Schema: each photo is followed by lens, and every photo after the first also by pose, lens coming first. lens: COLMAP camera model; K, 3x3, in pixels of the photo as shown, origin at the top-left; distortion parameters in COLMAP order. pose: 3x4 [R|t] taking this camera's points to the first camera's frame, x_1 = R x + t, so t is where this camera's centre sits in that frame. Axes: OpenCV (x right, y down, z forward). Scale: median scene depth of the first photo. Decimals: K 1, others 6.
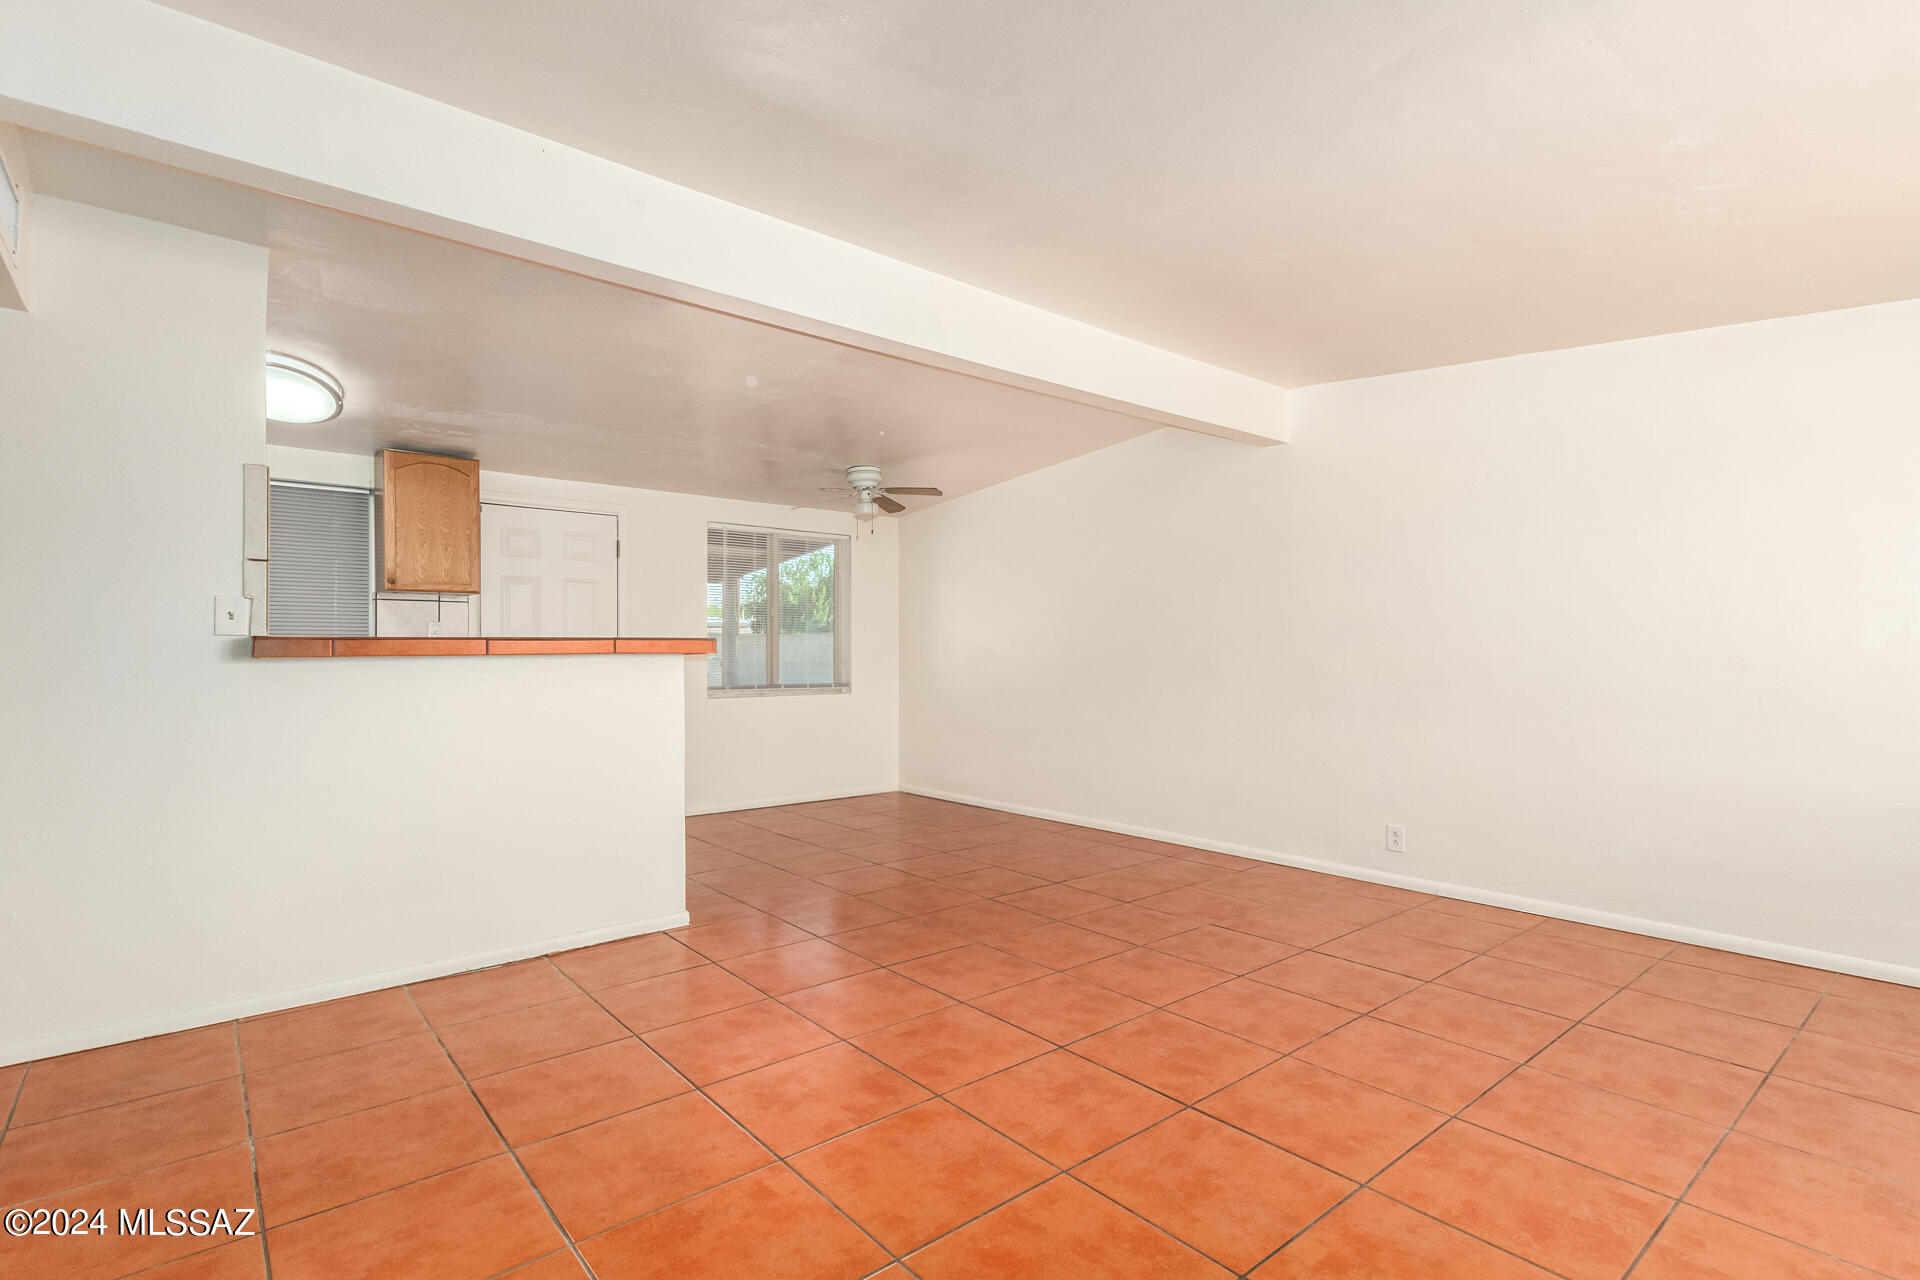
lens RADIAL K [[927.3, 0, 975.4], [0, 927.3, 632.5], [0, 0, 1]] dist [0.017977, -0.004736]
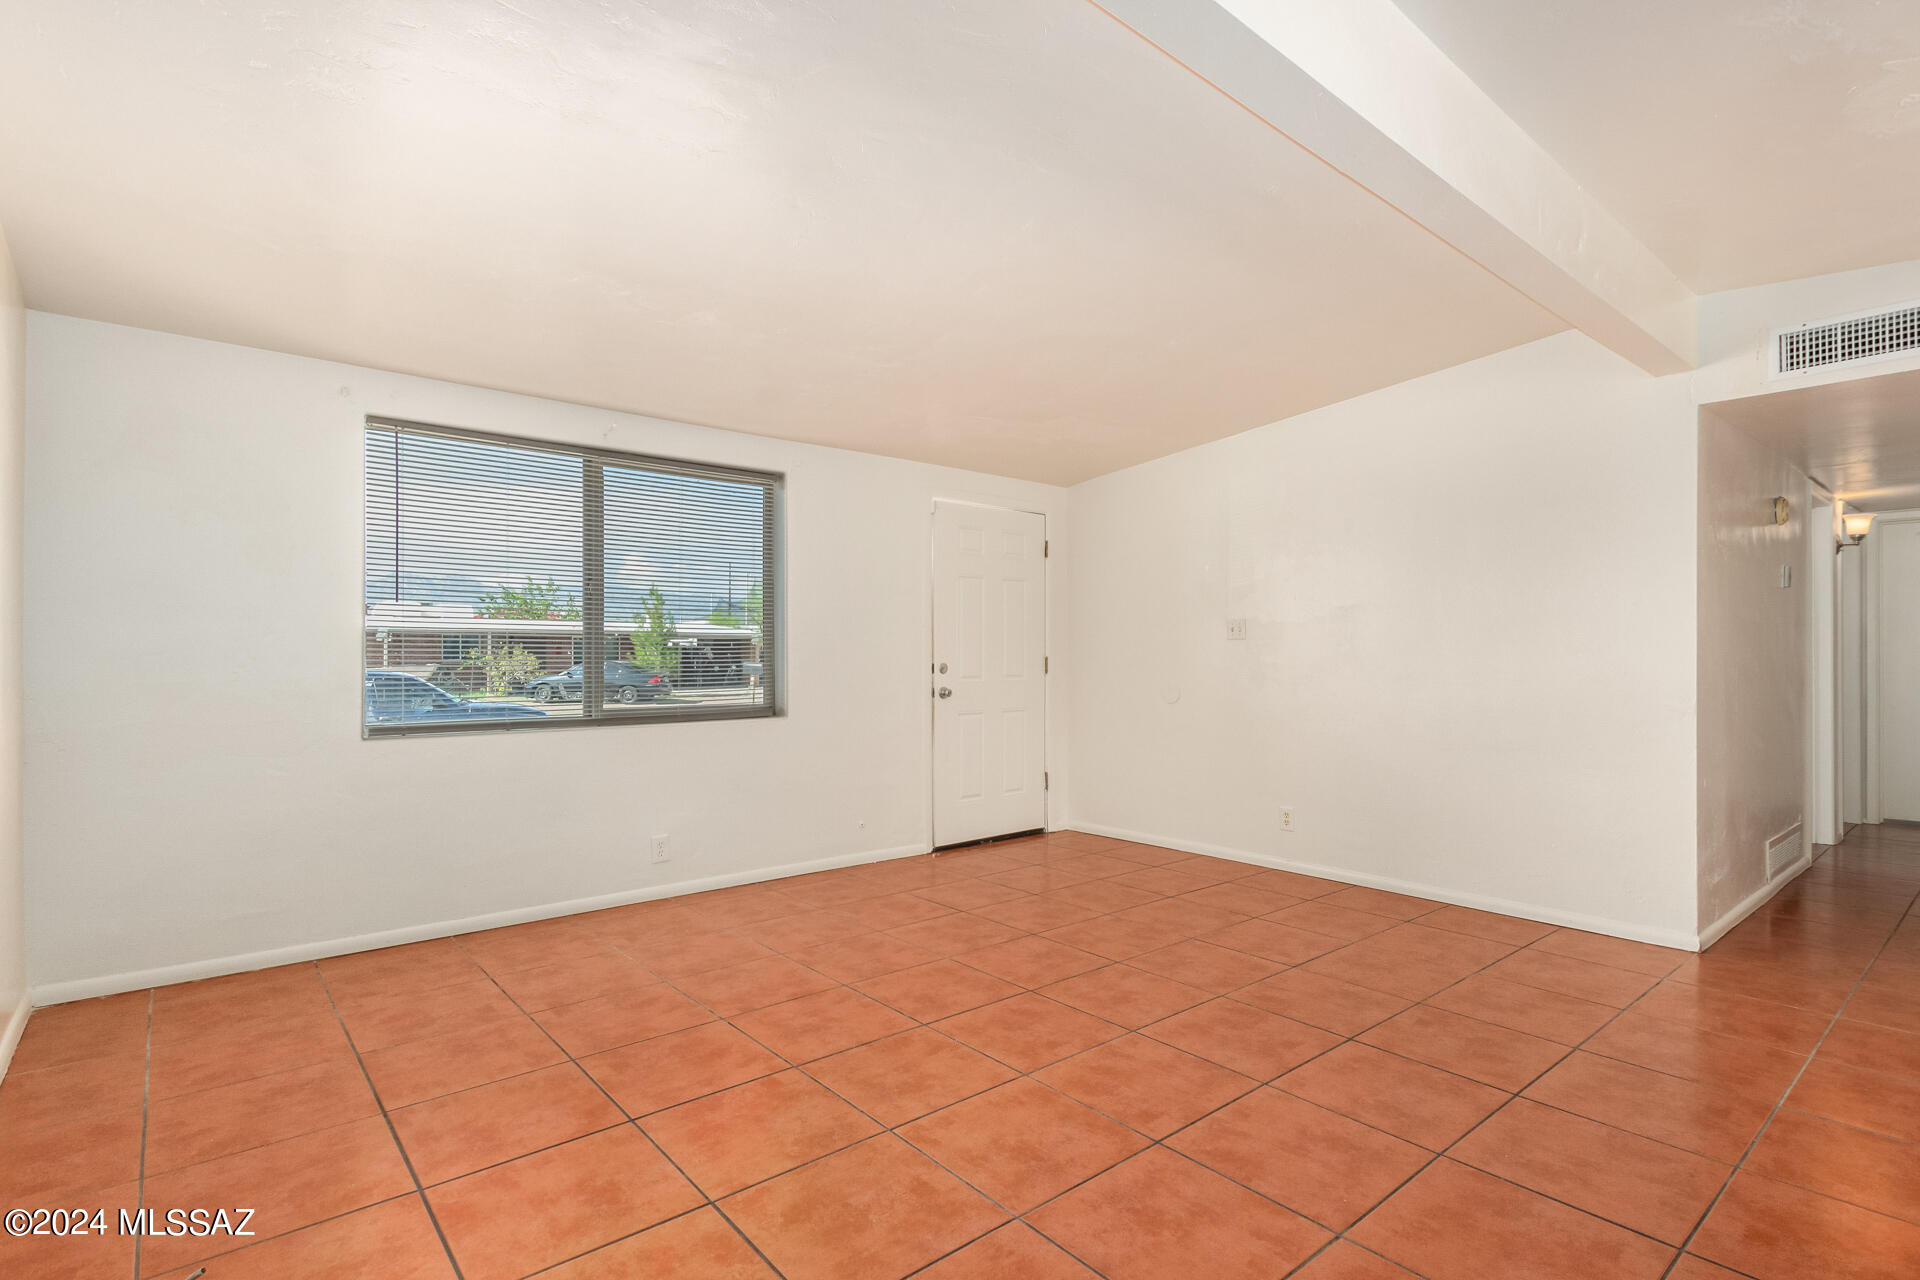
lens RADIAL K [[927.3, 0, 987.1], [0, 927.3, 628.0], [0, 0, 1]] dist [0.017977, -0.004736]
pose [[-0.999906, -0.000331, -0.013673, 0.240930], [0.000369, 0.998688, -0.051205, 0.040403], [0.013672, -0.051206, -0.998595, 1.837417]]
